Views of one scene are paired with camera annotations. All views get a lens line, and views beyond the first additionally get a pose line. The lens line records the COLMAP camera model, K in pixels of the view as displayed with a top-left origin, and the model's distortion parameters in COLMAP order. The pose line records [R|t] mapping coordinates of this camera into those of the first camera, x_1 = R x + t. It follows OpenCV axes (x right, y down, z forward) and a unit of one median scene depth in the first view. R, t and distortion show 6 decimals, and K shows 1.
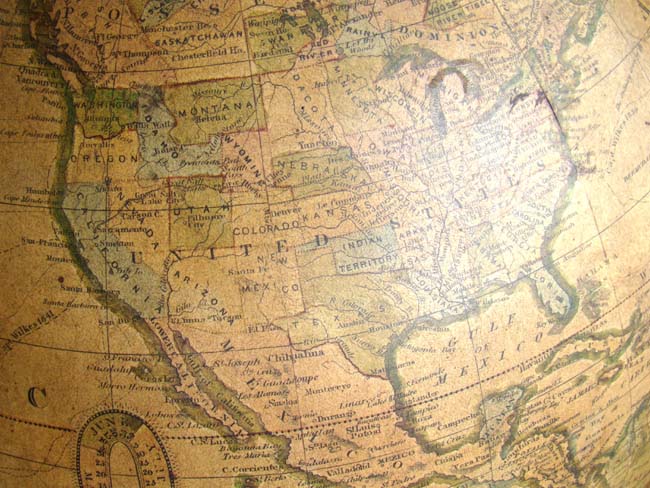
lens RADIAL K [[921.3, 0, 325.0], [0, 921.3, 244.0], [0, 0, 1]] dist [-0.147868, 0.028216]
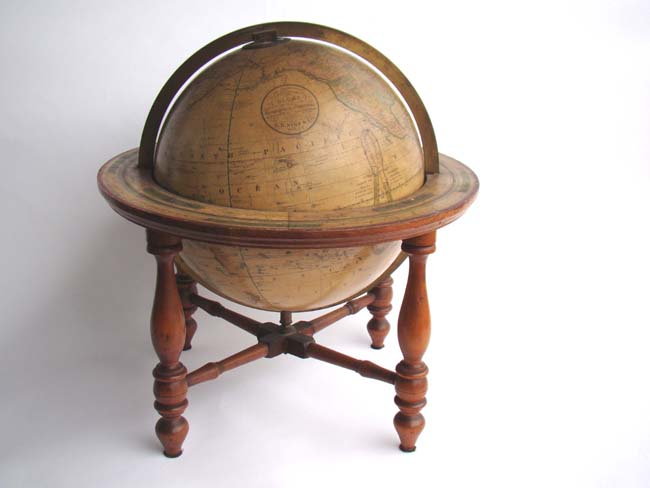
lens RADIAL K [[921.3, 0, 325.0], [0, 921.3, 244.0], [0, 0, 1]] dist [-0.147868, 0.028216]
pose [[0.661941, -0.291167, 0.690692, -4.152578], [0.579744, 0.782959, -0.225549, 1.732221], [-0.475111, 0.549725, 0.687075, -2.112307]]
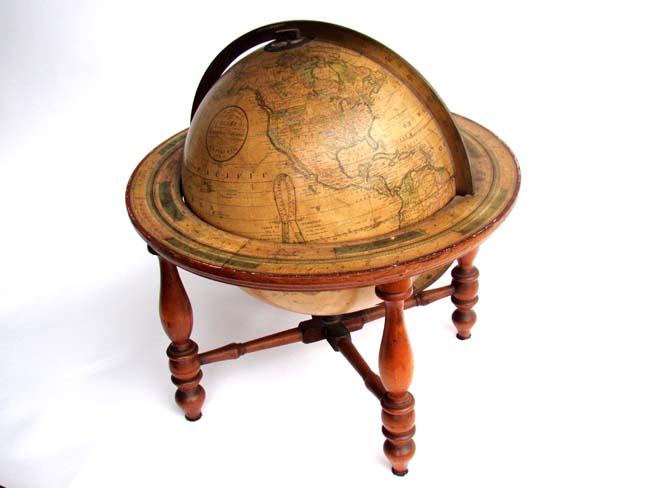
lens RADIAL K [[921.3, 0, 325.0], [0, 921.3, 244.0], [0, 0, 1]] dist [-0.147868, 0.028216]
pose [[0.988134, -0.111070, -0.106084, 0.469285], [0.078835, 0.959538, -0.270319, 1.863493], [0.131816, 0.258748, 0.956909, -3.509874]]
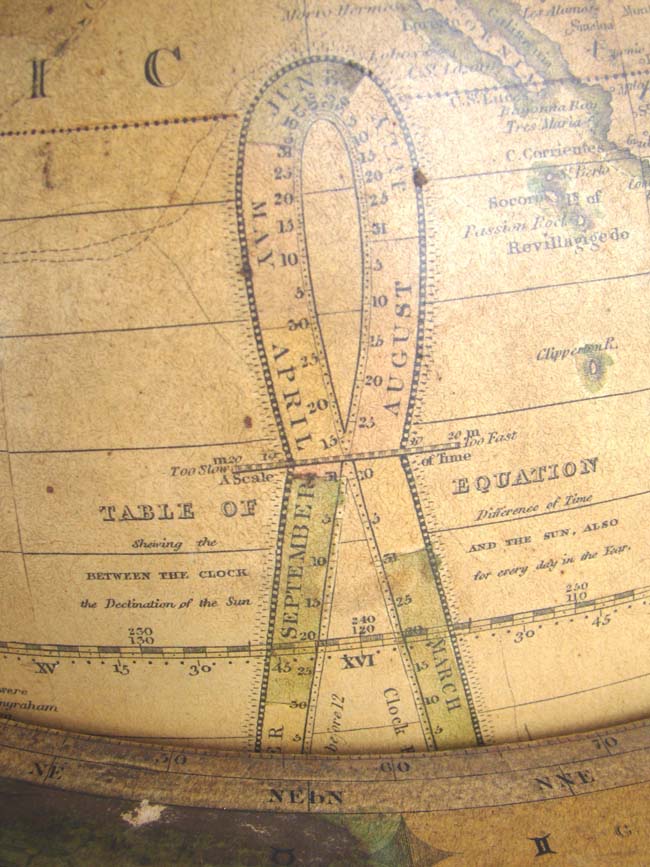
lens RADIAL K [[1228.8, 0, 325.0], [0, 1228.8, 433.5], [0, 0, 1]] dist [-0.147868, 0.028216]
pose [[0.981810, -0.085259, 0.169649, -0.371504], [0.137571, 0.935259, -0.326137, 0.650091], [-0.130860, 0.343543, 0.929975, 0.371796]]
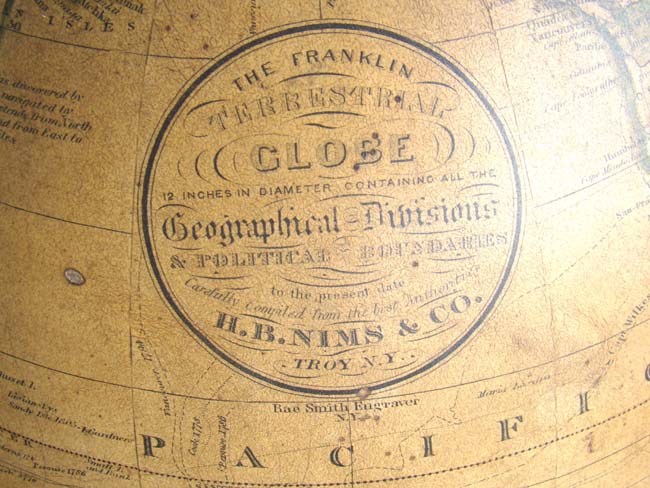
lens RADIAL K [[921.3, 0, 325.0], [0, 921.3, 244.0], [0, 0, 1]] dist [-0.147868, 0.028216]
pose [[0.749065, -0.514486, 0.417379, -0.871422], [0.436677, 0.857211, 0.272950, -0.316396], [-0.498212, -0.022198, 0.866771, 0.410994]]
